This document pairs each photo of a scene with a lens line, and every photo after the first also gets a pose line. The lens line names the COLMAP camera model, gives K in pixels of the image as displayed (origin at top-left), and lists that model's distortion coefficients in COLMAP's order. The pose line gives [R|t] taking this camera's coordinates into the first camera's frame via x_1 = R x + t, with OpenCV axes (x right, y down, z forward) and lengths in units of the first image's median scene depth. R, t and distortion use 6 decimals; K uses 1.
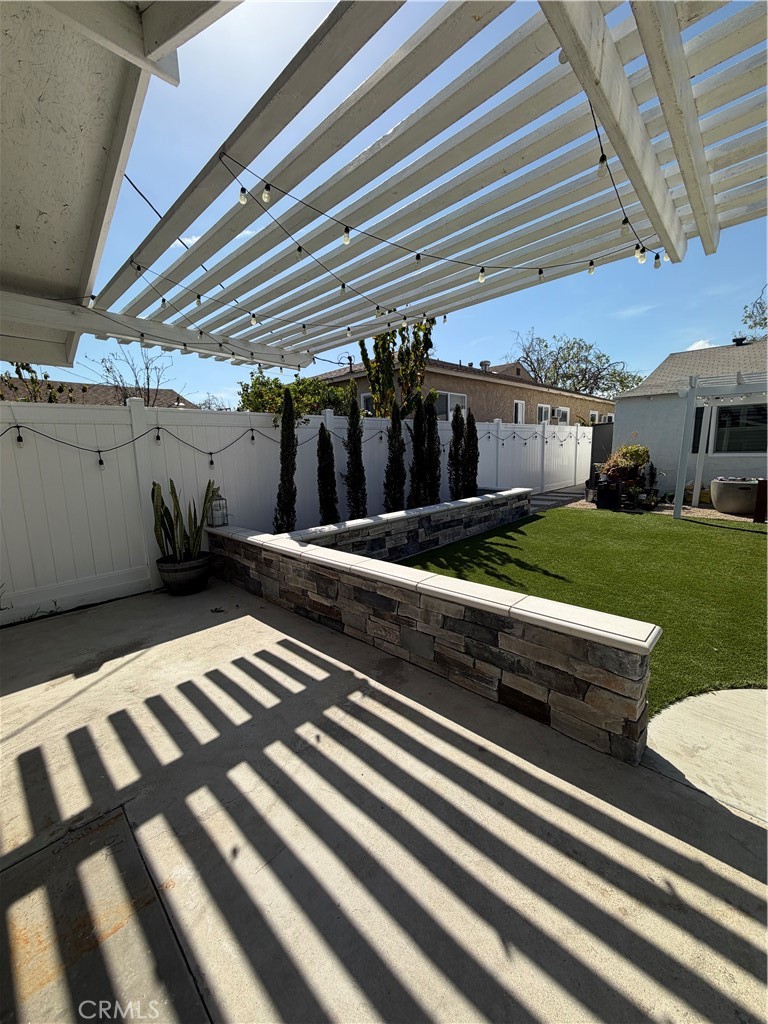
lens RADIAL K [[408.9, 0, 383.3], [0, 408.9, 513.3], [0, 0, 1]] dist [0.002674, -0.000926]
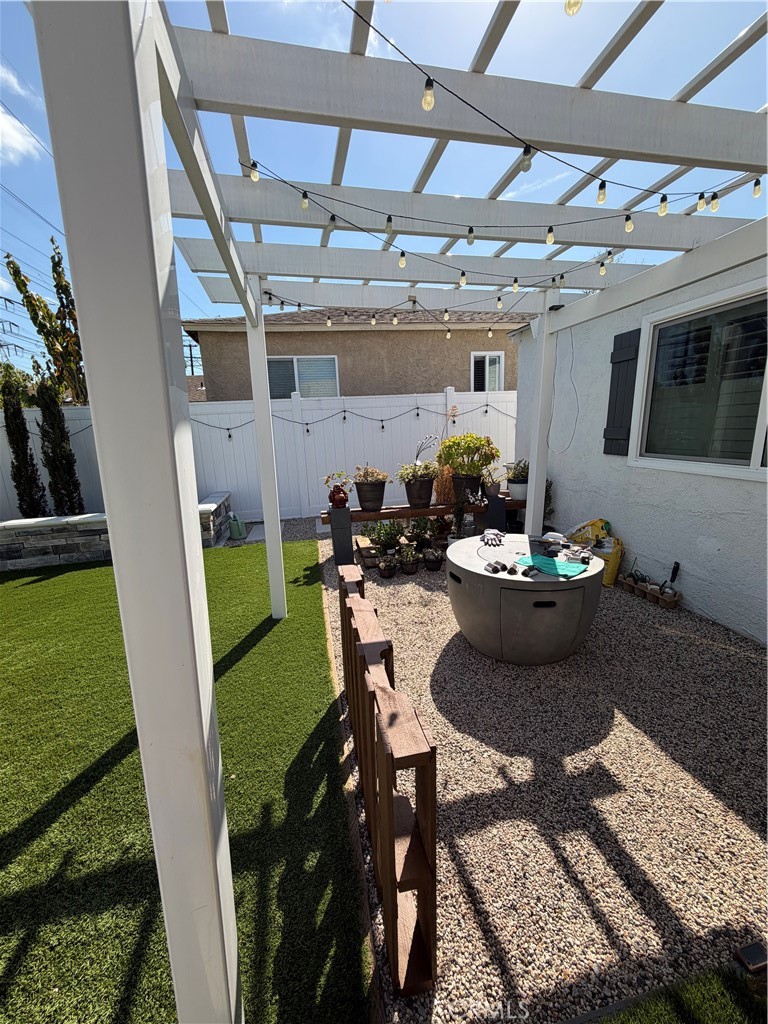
lens RADIAL K [[408.9, 0, 378.4], [0, 408.9, 521.2], [0, 0, 1]] dist [0.002674, -0.000926]
pose [[0.815575, 0.119185, -0.566245, 1.292370], [-0.067348, 0.991459, 0.111682, -0.178485], [0.574719, -0.052950, 0.816636, 0.869861]]
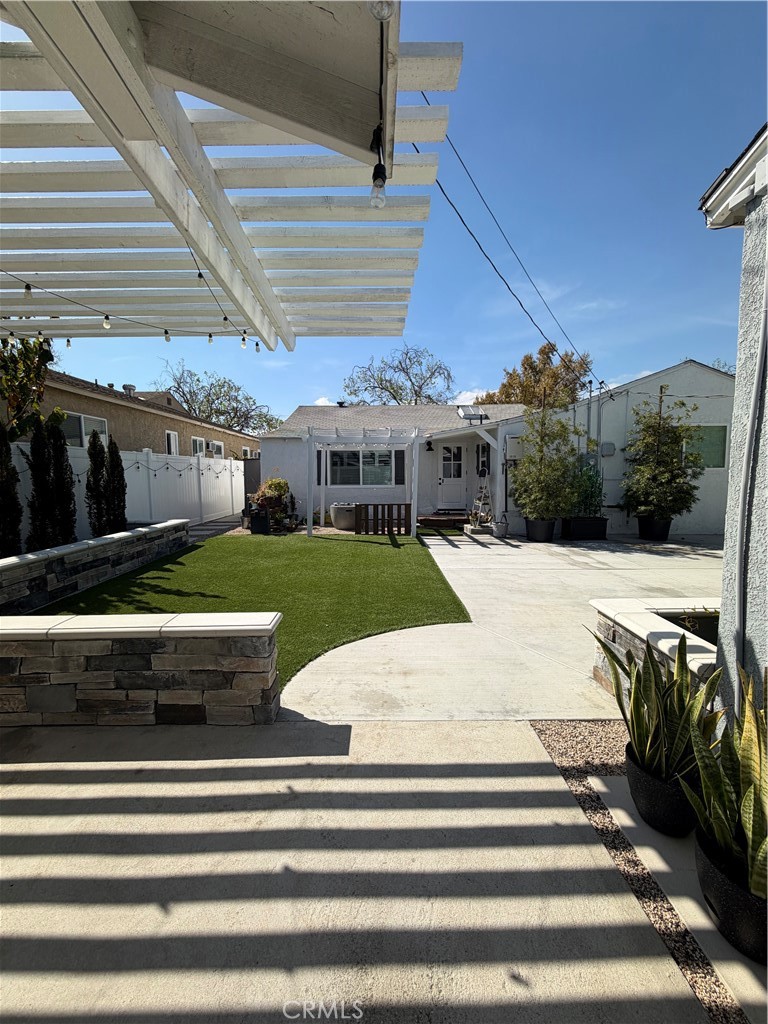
lens RADIAL K [[408.9, 0, 384.3], [0, 408.9, 510.2], [0, 0, 1]] dist [0.002674, -0.000926]
pose [[0.709507, -0.039478, 0.703592, -0.006488], [0.097764, 0.994289, -0.042798, 0.010013], [-0.697884, 0.099152, 0.709314, -0.075657]]
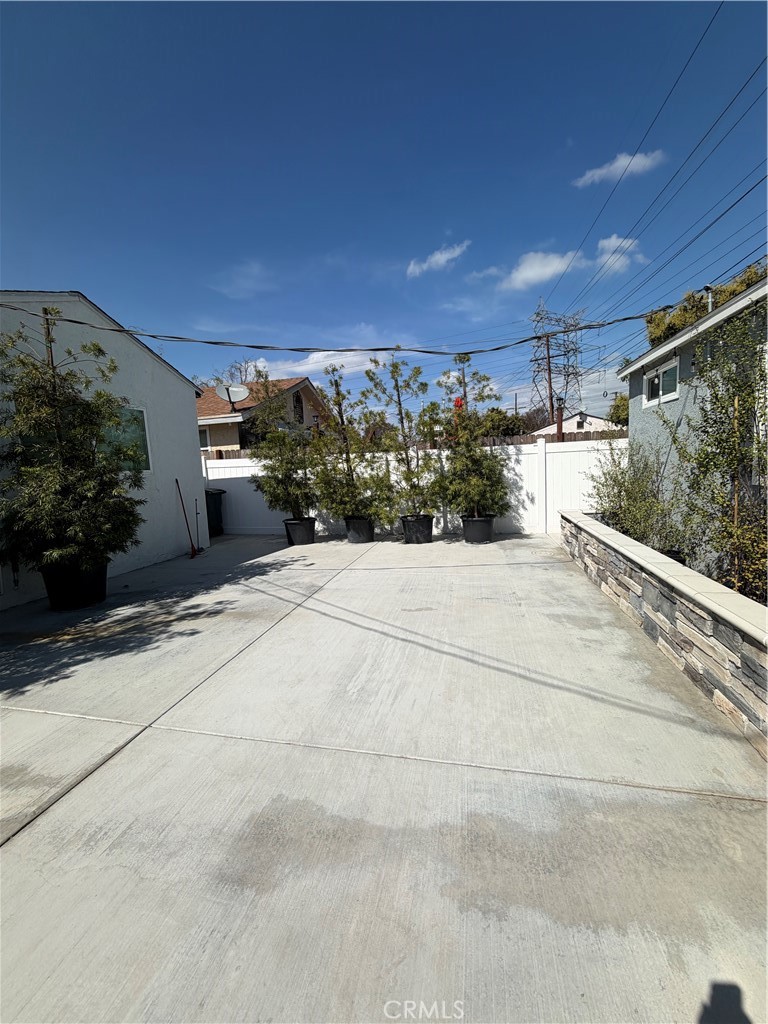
lens RADIAL K [[408.9, 0, 382.5], [0, 408.9, 511.0], [0, 0, 1]] dist [0.002674, -0.000926]
pose [[-0.518392, -0.042827, 0.854070, 0.744985], [0.193192, 0.967059, 0.165754, -0.046002], [-0.833035, 0.250925, -0.493041, 0.163545]]
